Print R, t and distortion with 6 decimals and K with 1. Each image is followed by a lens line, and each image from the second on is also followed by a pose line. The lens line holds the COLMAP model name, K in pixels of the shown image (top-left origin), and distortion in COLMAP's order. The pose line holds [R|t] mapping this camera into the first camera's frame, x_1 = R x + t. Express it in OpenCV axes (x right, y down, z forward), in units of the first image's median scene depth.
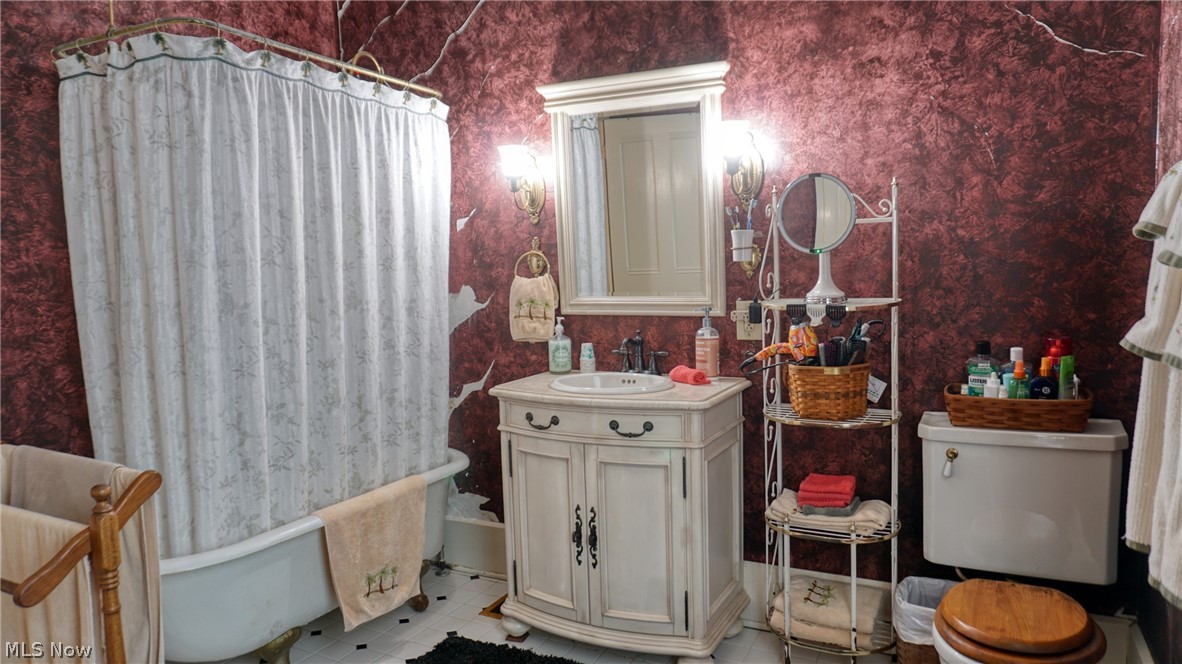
lens RADIAL K [[776.1, 0, 591.0], [0, 776.1, 332.0], [0, 0, 1]] dist [-0.002033, 0.001260]
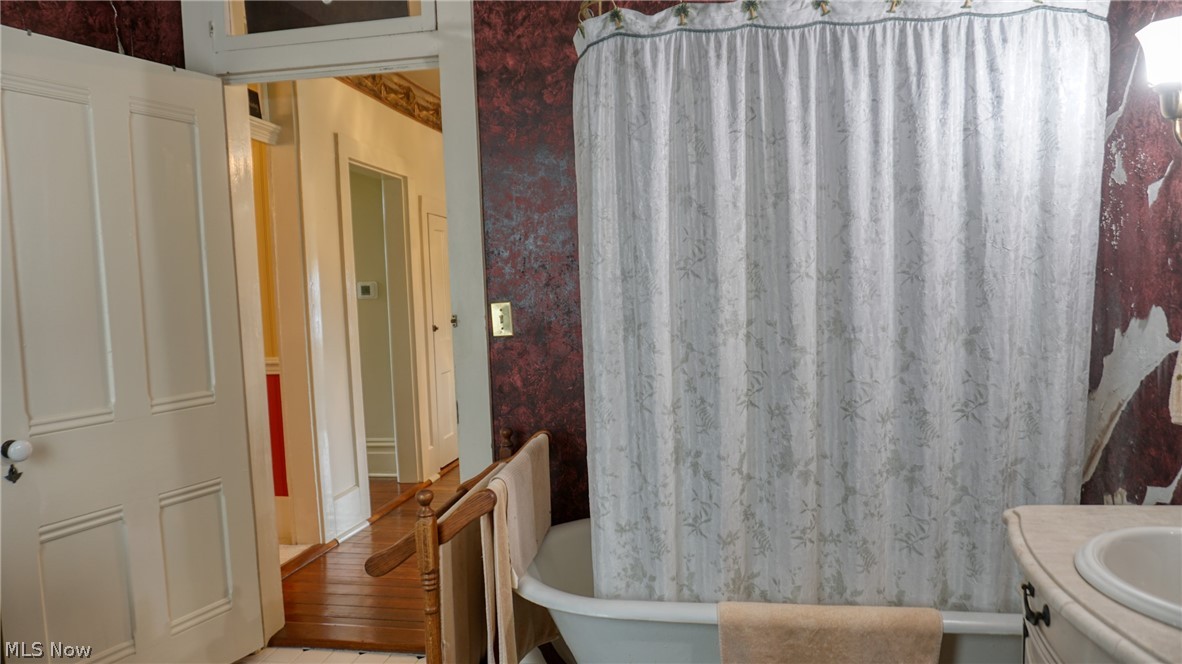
lens RADIAL K [[776.1, 0, 591.0], [0, 776.1, 332.0], [0, 0, 1]] dist [-0.002033, 0.001260]
pose [[0.335983, 0.074487, -0.938918, 0.280746], [-0.064085, 0.996366, 0.056112, -0.061927], [0.939685, 0.041318, 0.339535, 0.590678]]
